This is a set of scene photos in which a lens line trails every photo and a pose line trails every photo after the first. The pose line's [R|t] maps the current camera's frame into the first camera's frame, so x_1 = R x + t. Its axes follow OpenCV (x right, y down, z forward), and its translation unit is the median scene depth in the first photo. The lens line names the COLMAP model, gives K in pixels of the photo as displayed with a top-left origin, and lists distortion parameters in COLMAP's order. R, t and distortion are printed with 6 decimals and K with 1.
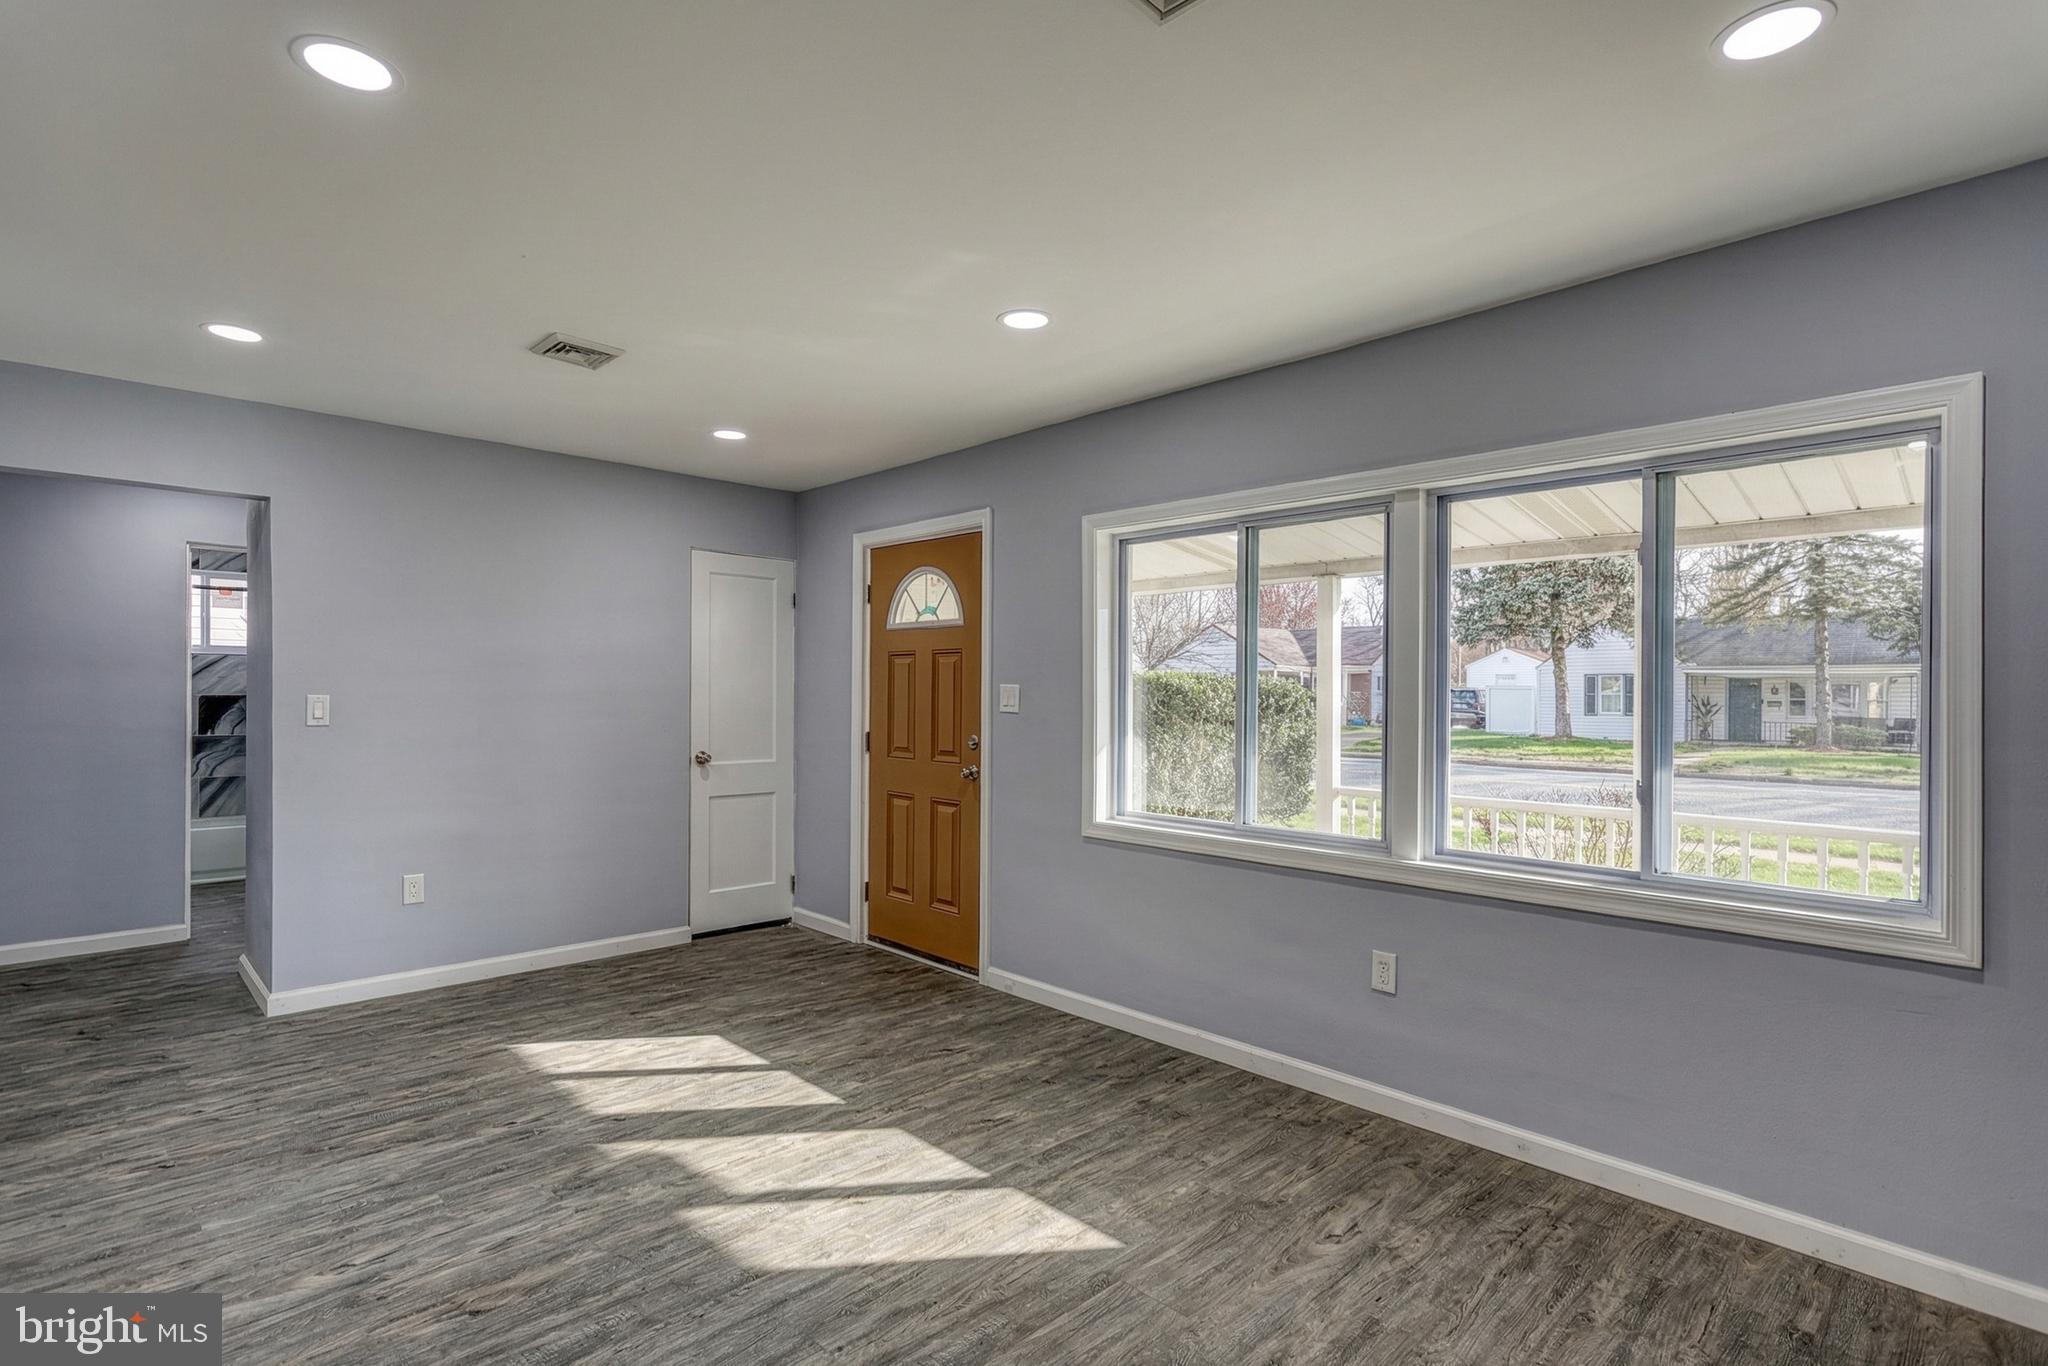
lens RADIAL K [[969.9, 0, 1003.2], [0, 969.9, 695.5], [0, 0, 1]] dist [-0.002809, 0.001200]
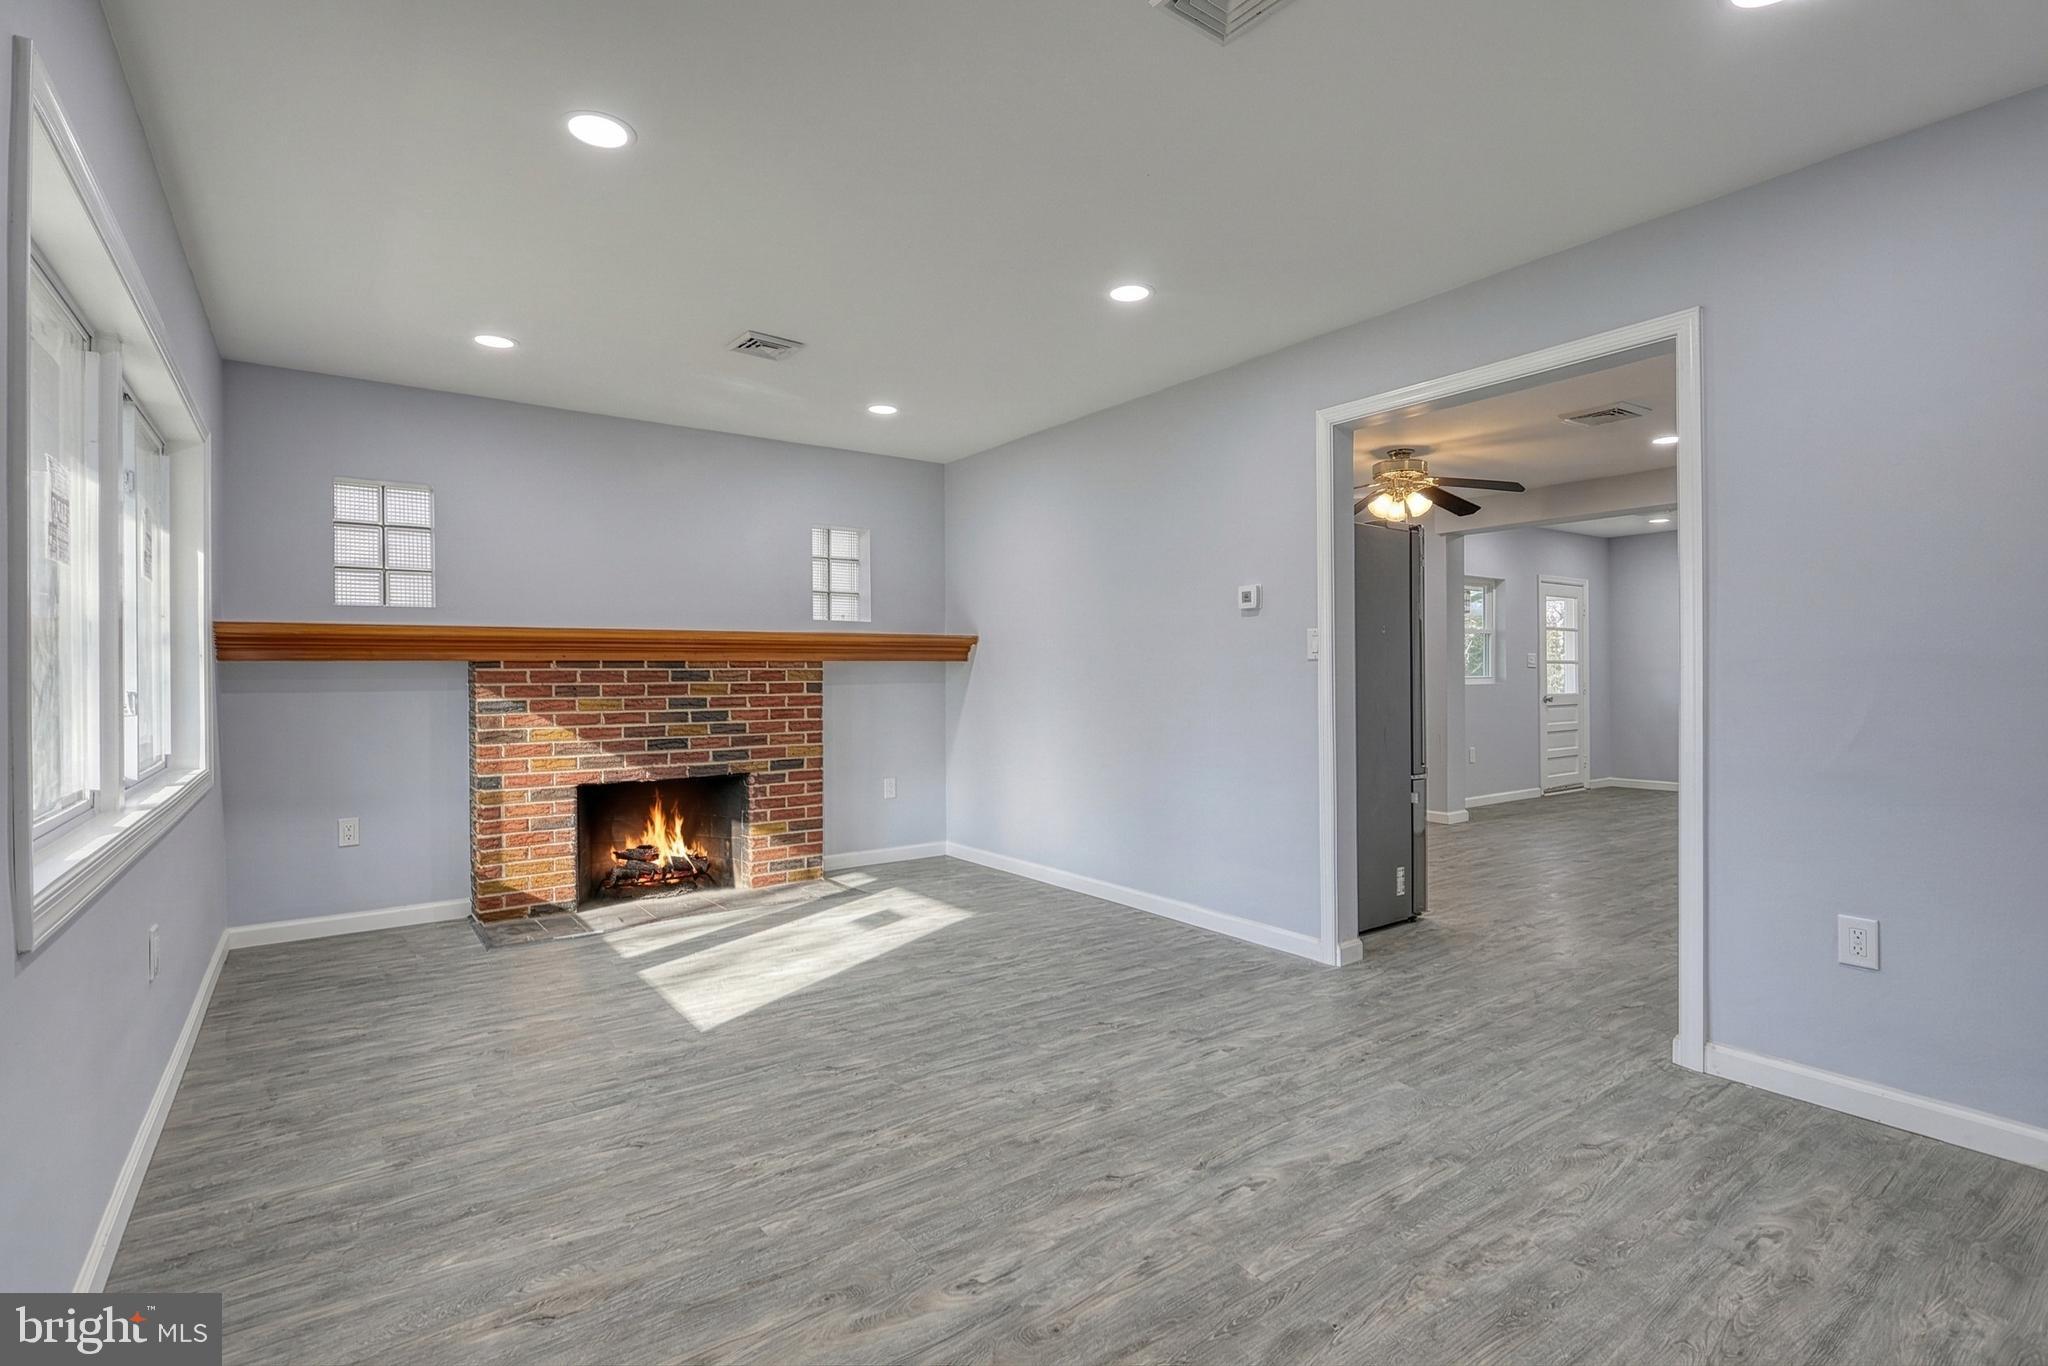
lens RADIAL K [[969.9, 0, 1034.8], [0, 969.9, 680.7], [0, 0, 1]] dist [-0.002809, 0.001200]
pose [[-0.992608, -0.003493, 0.121314, -0.357919], [-0.002071, 0.999928, 0.011847, 0.044574], [-0.121347, 0.011508, -0.992543, 1.454832]]
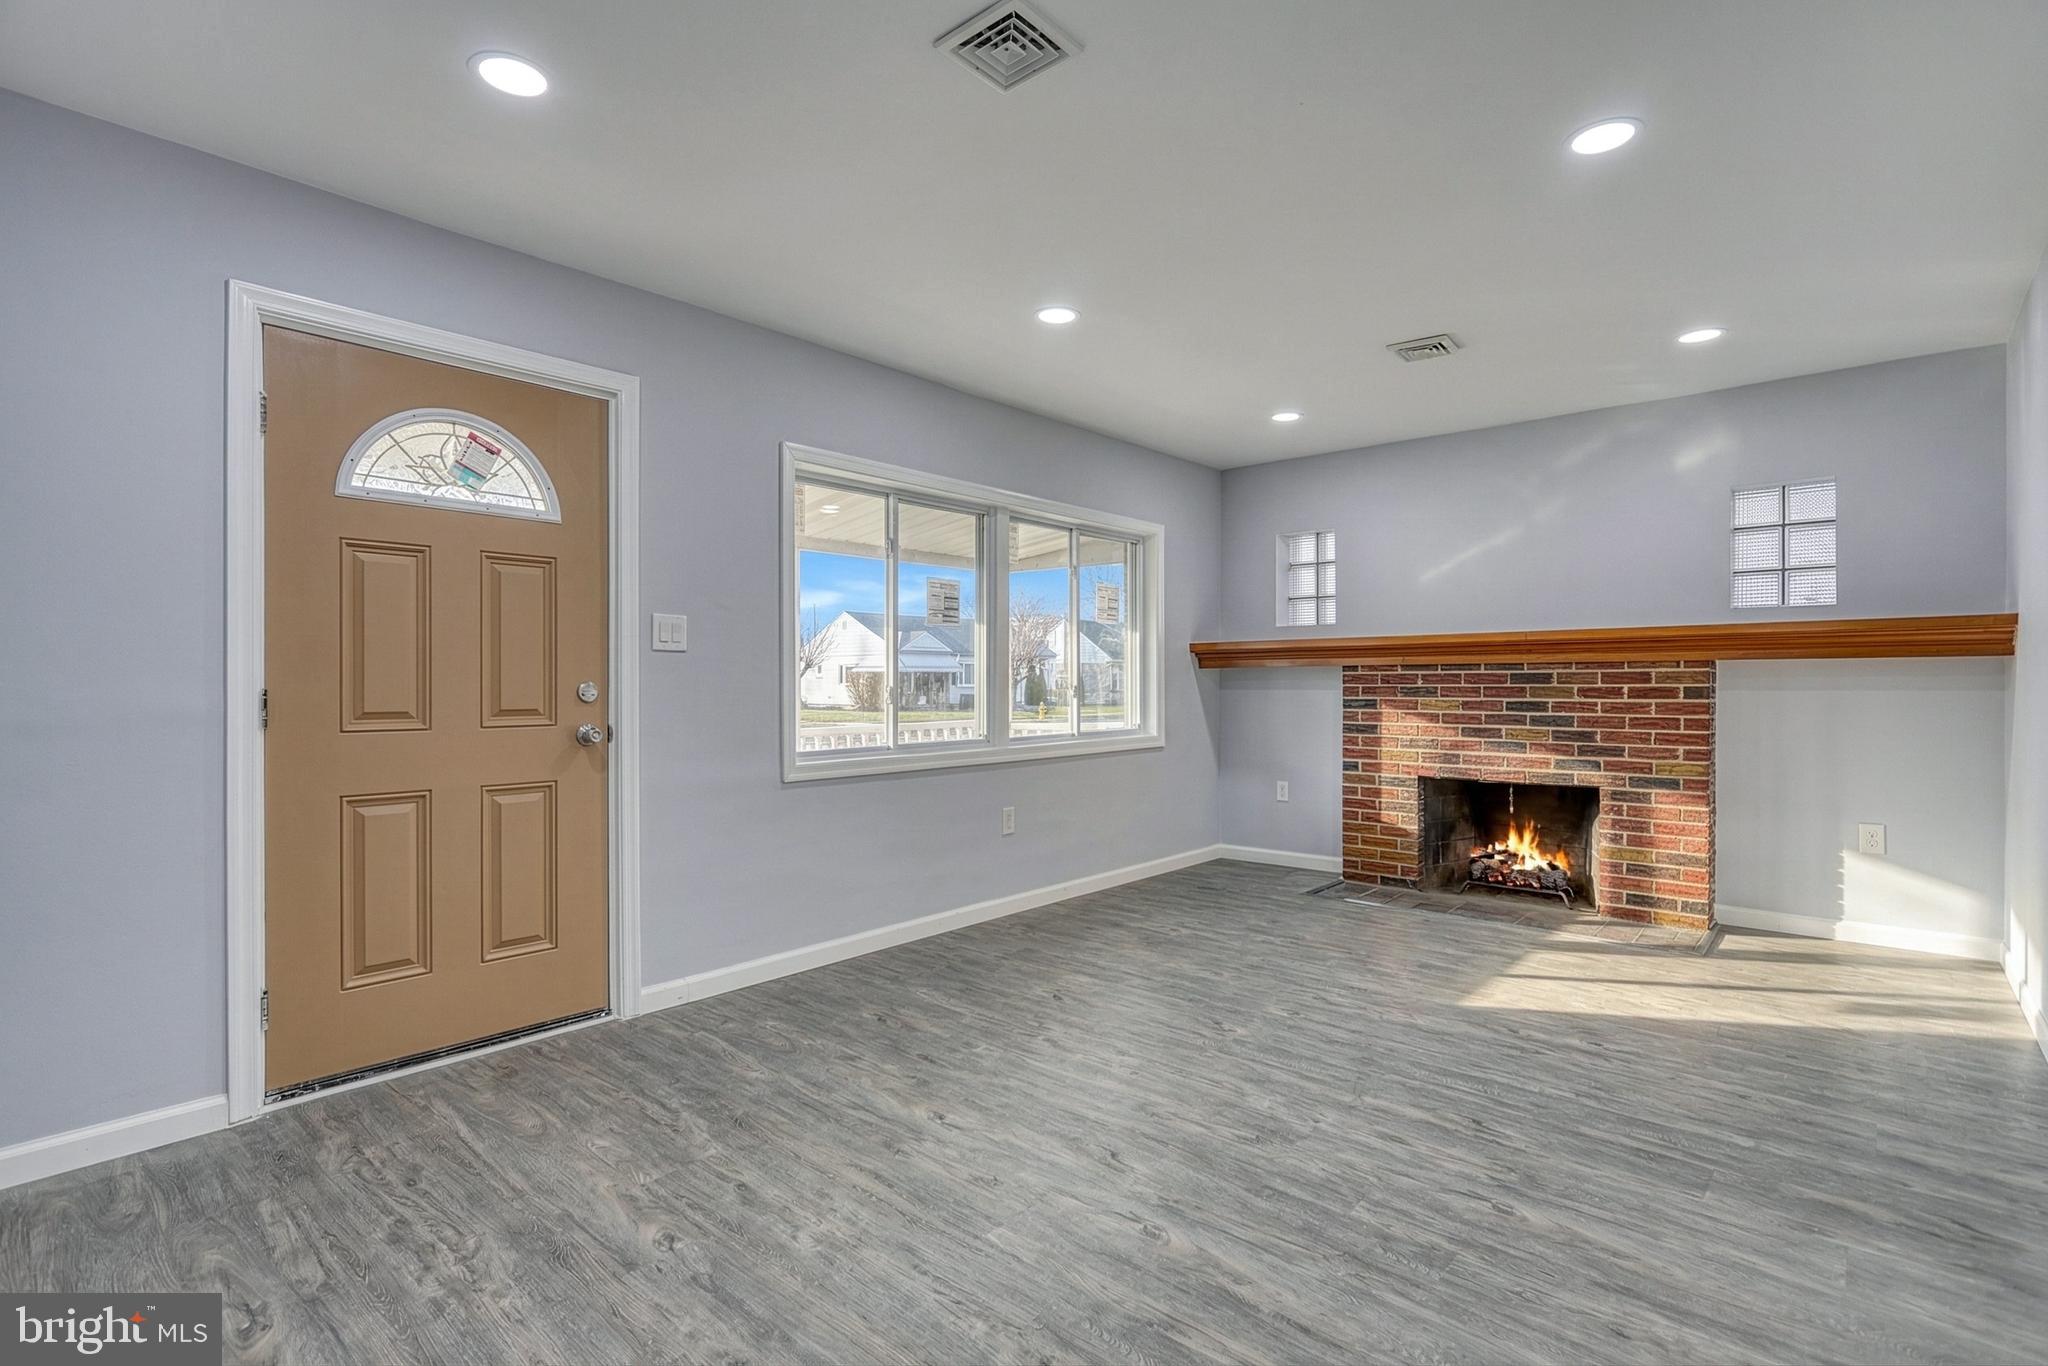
lens RADIAL K [[969.9, 0, 1018.6], [0, 969.9, 675.2], [0, 0, 1]] dist [-0.002809, 0.001200]
pose [[-0.082682, 0.001639, 0.996575, -0.972415], [0.005178, 0.999986, -0.001215, 0.048974], [-0.996563, 0.005060, -0.082689, 0.953972]]
